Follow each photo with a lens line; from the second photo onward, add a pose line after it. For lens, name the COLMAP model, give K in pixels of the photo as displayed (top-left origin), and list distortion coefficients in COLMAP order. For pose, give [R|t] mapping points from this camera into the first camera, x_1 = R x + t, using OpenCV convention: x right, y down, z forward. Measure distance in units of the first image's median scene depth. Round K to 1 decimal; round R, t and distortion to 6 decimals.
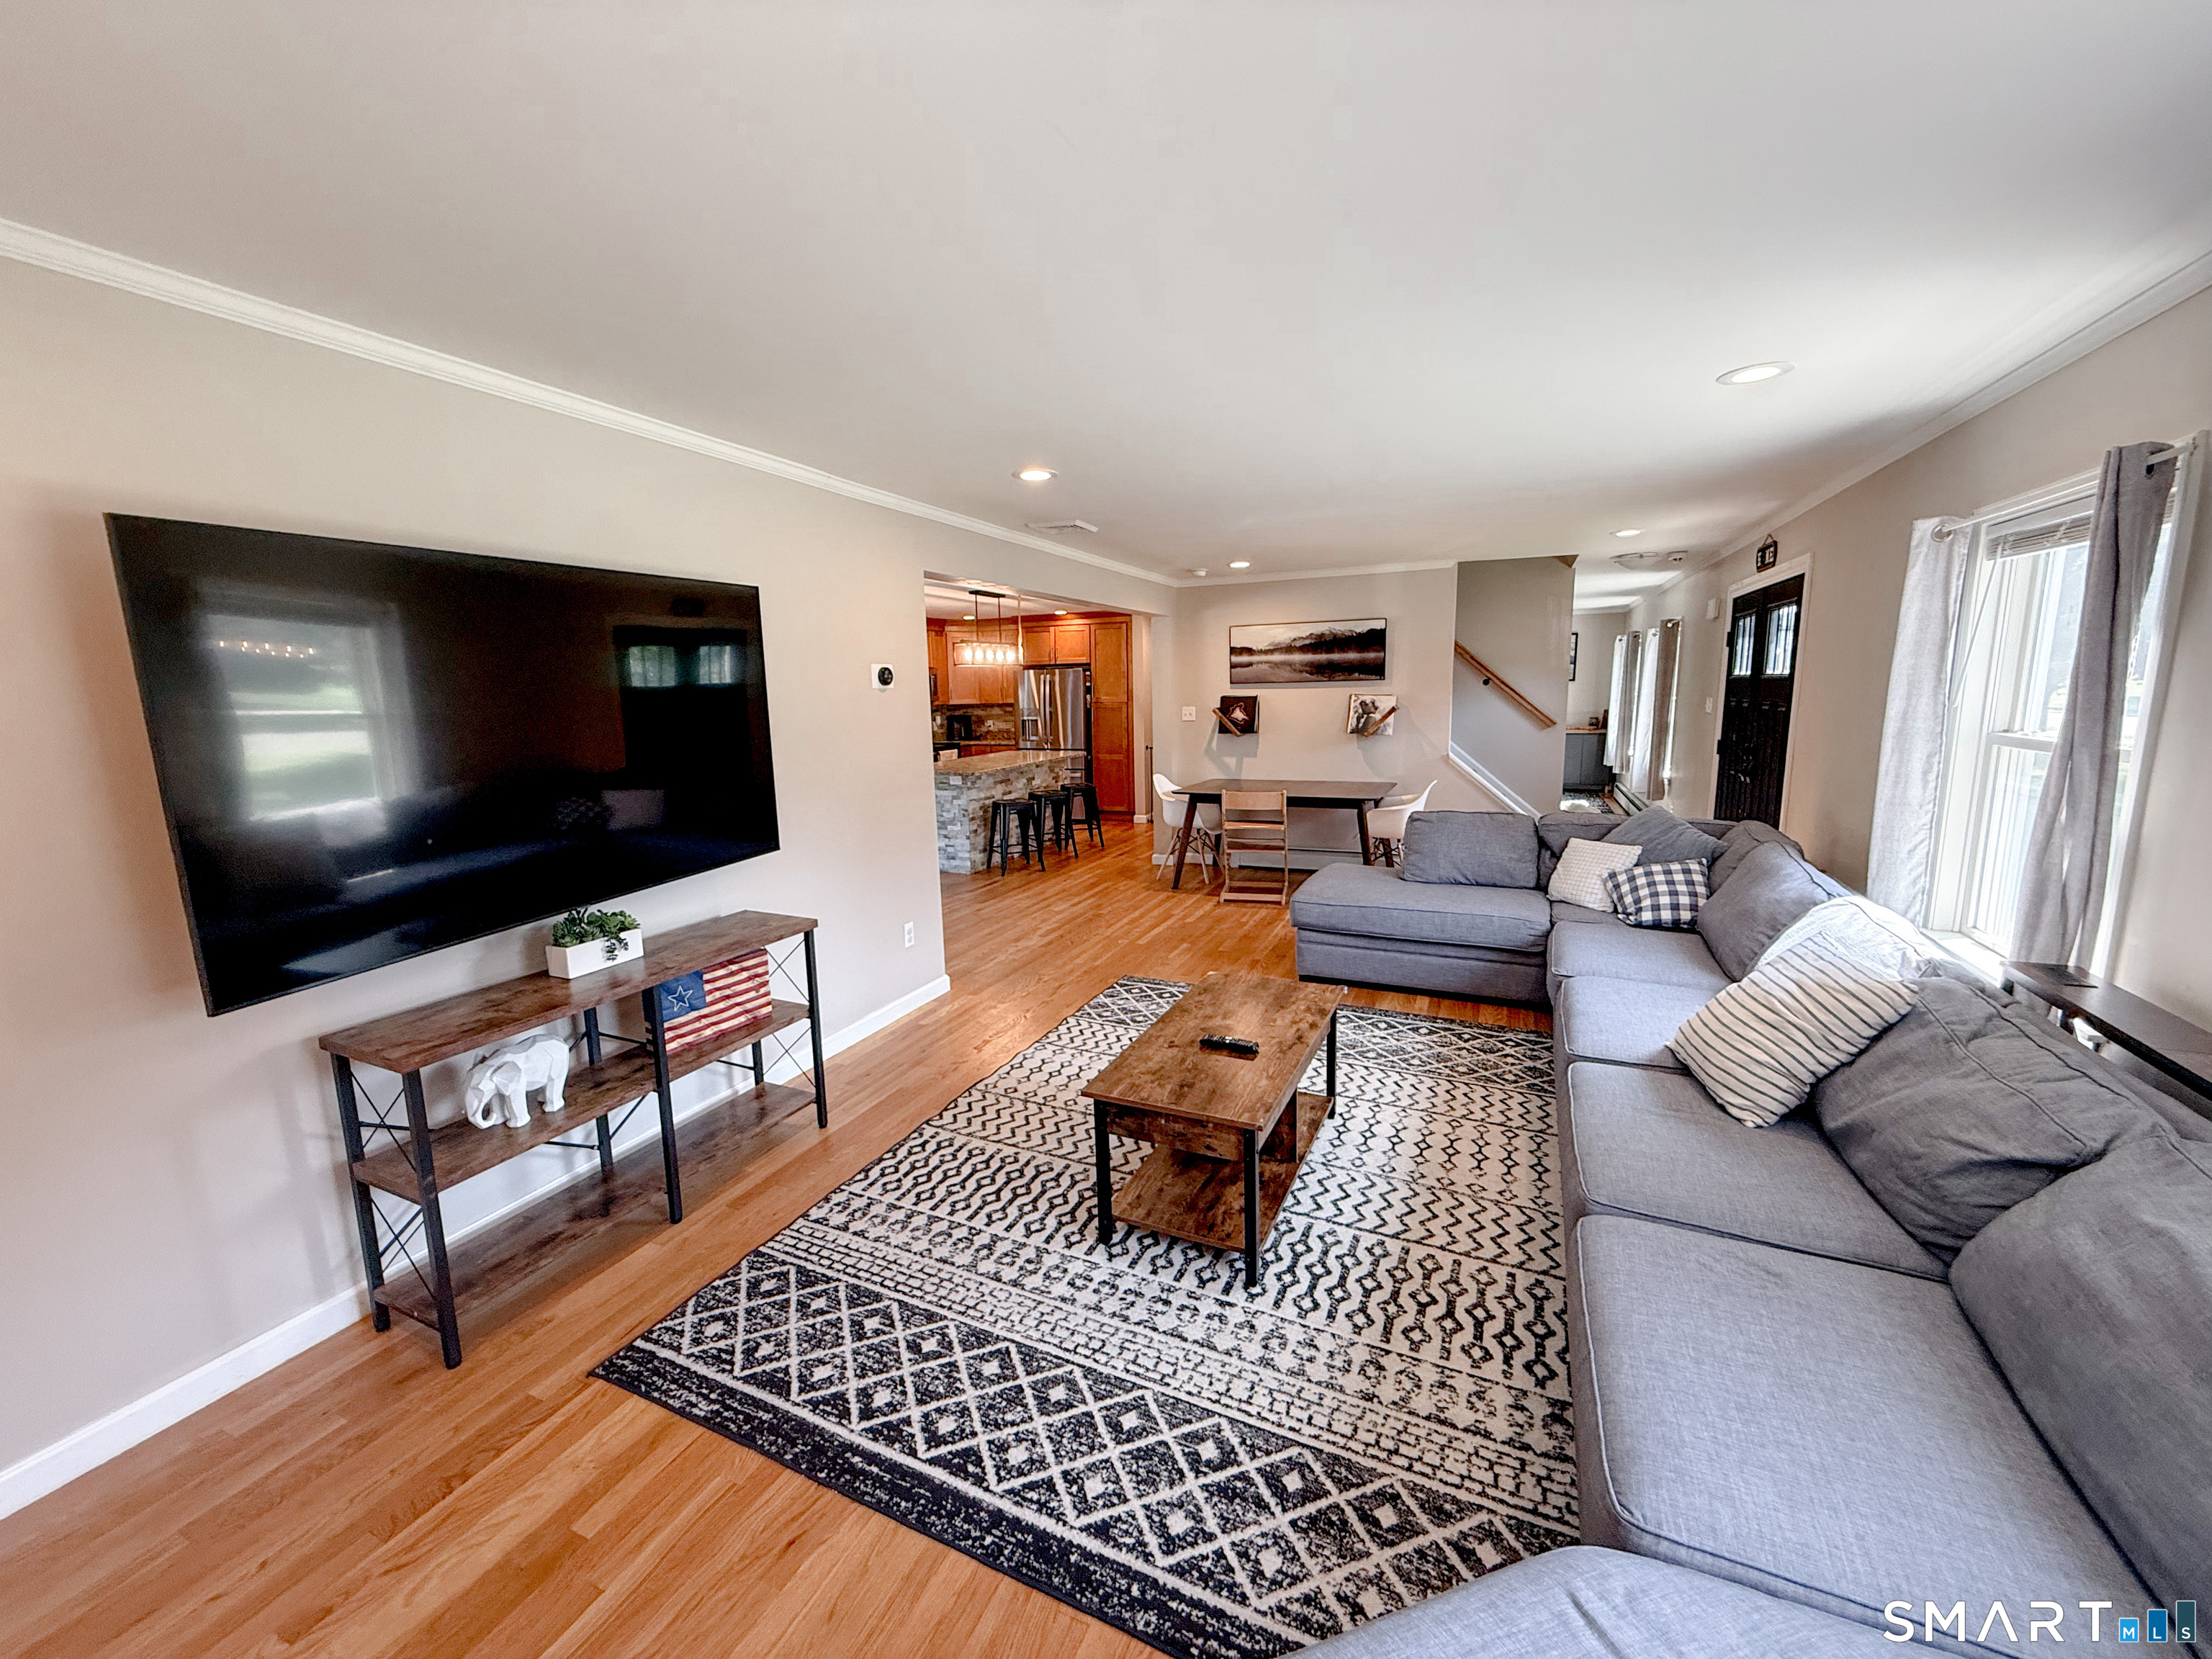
lens RADIAL K [[882.9, 0, 1097.3], [0, 882.9, 831.0], [0, 0, 1]] dist [0.002275, 0.000452]
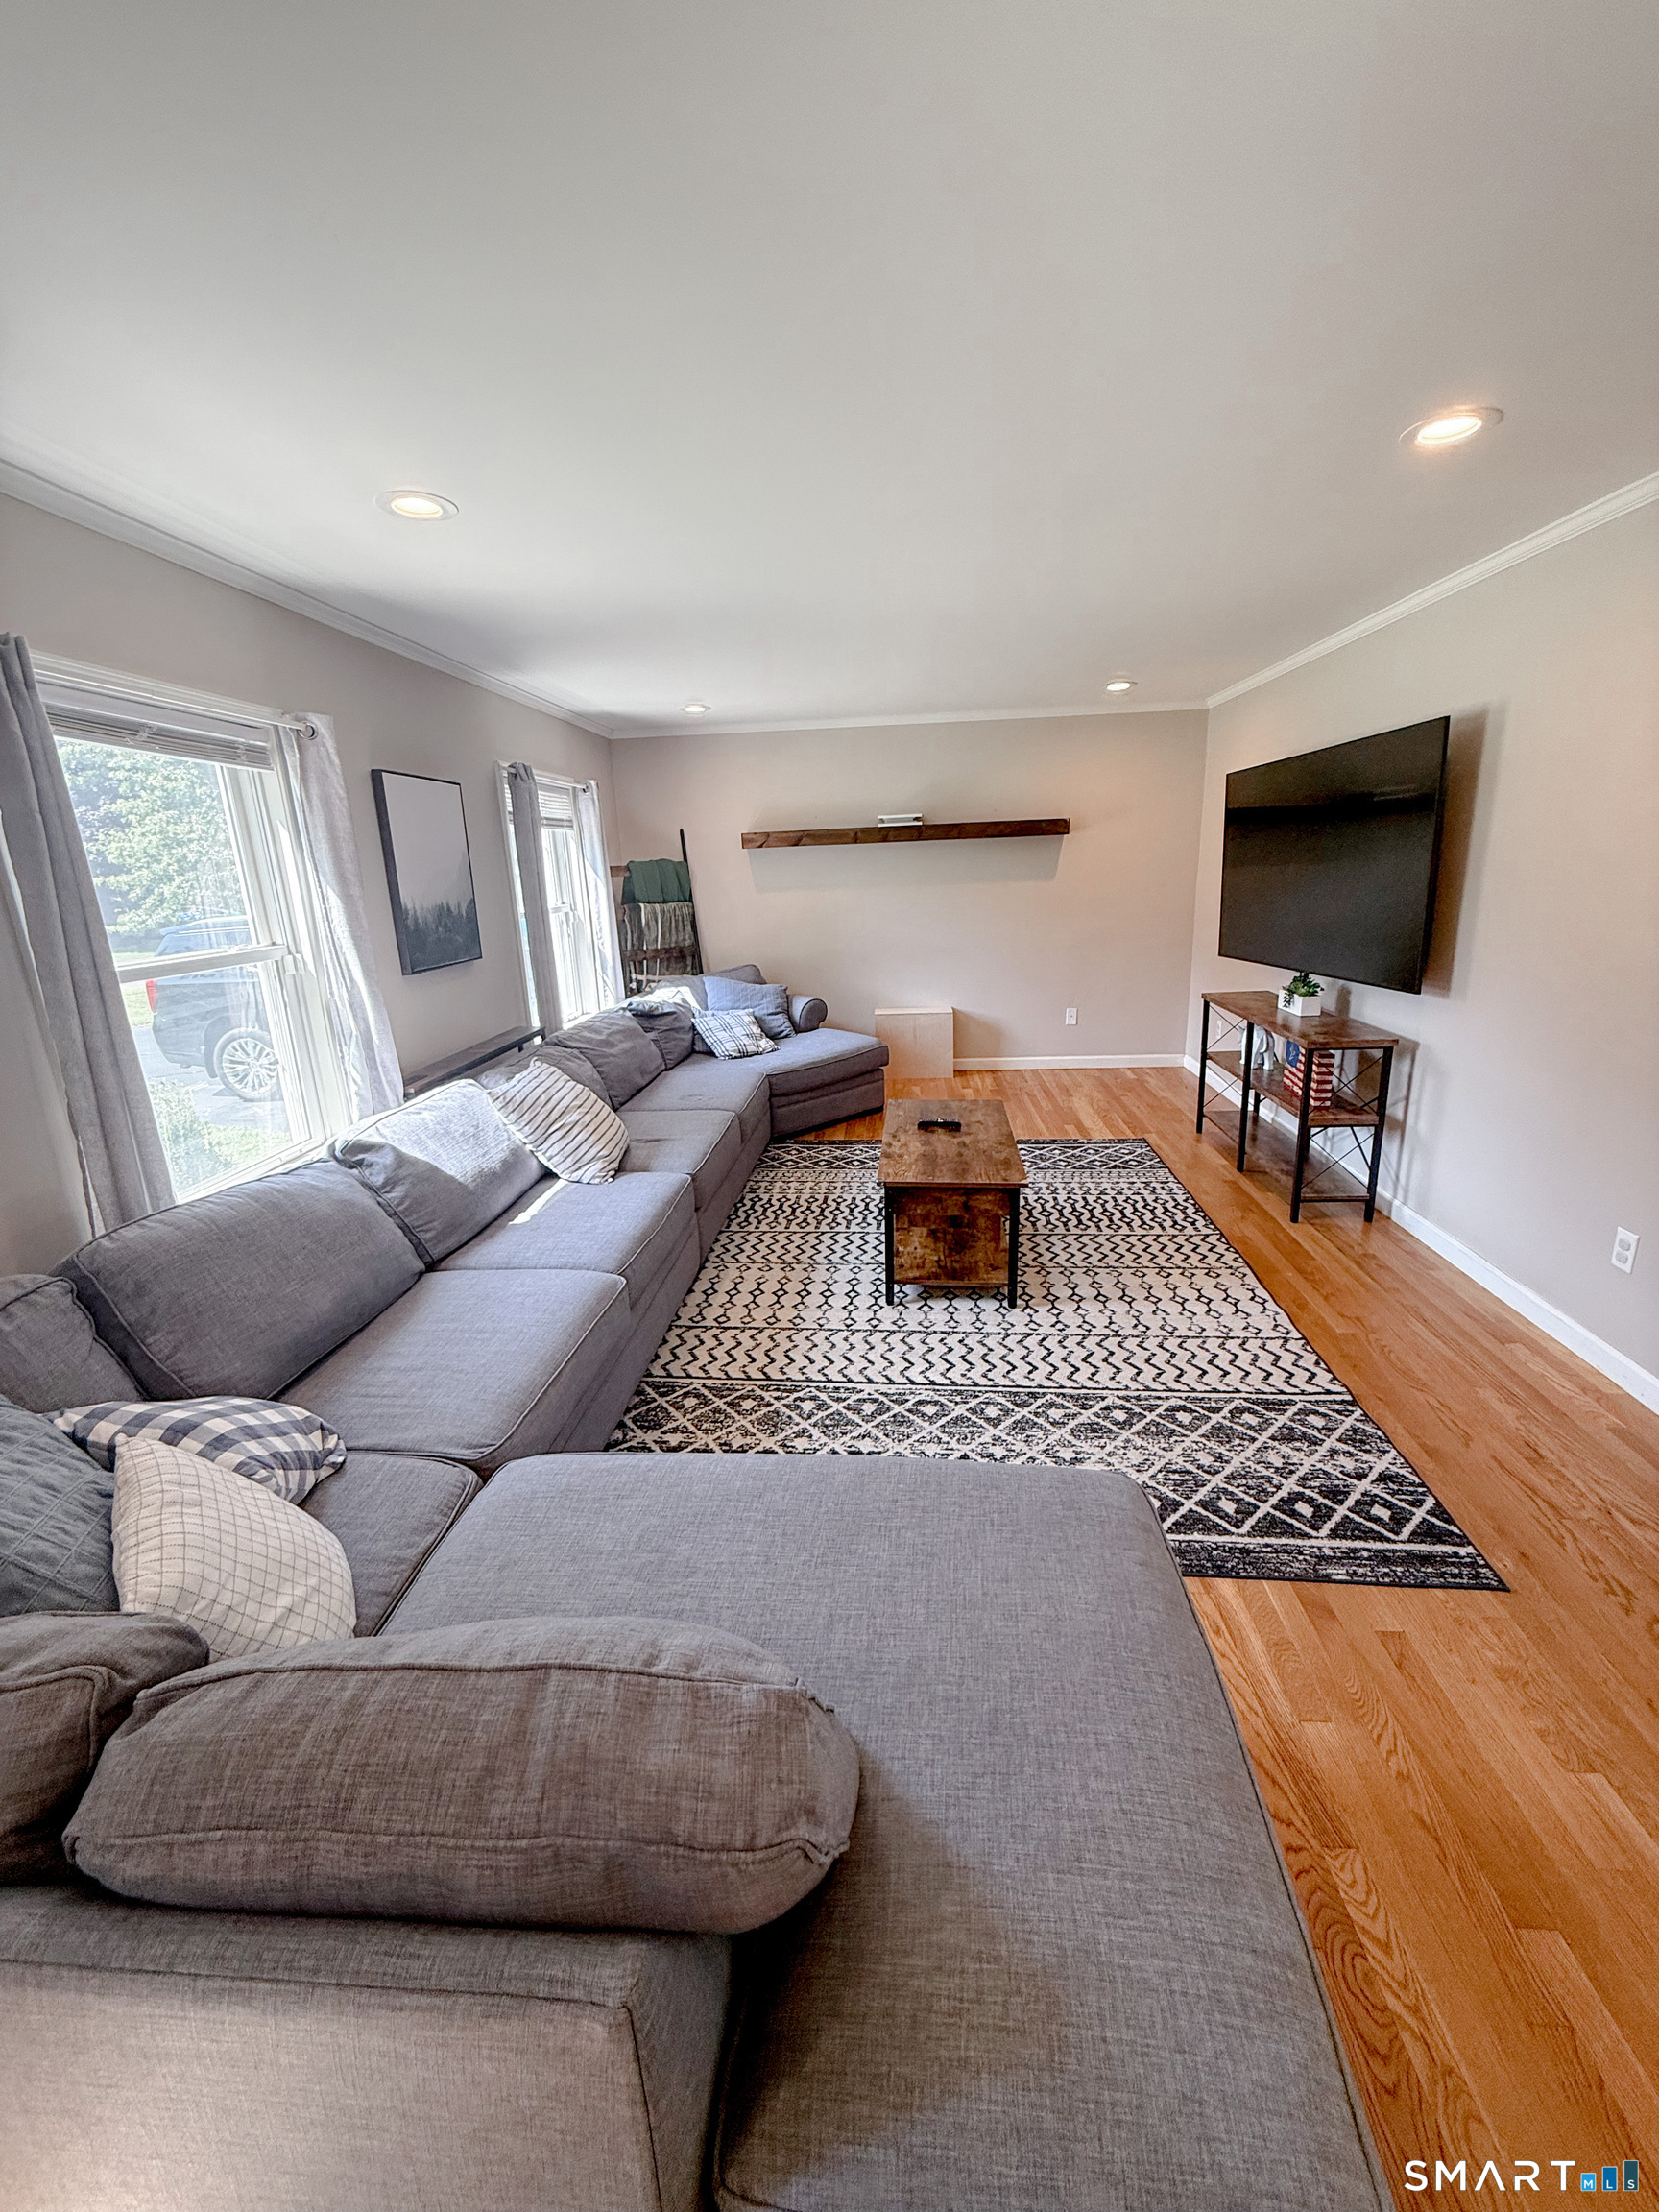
lens RADIAL K [[882.9, 0, 829.6], [0, 882.9, 1092.9], [0, 0, 1]] dist [0.002275, 0.000452]
pose [[-0.936692, 0.144245, -0.319063, 0.644804], [0.002874, 0.914344, 0.404929, -0.308827], [0.350143, 0.378377, -0.856873, 1.835327]]
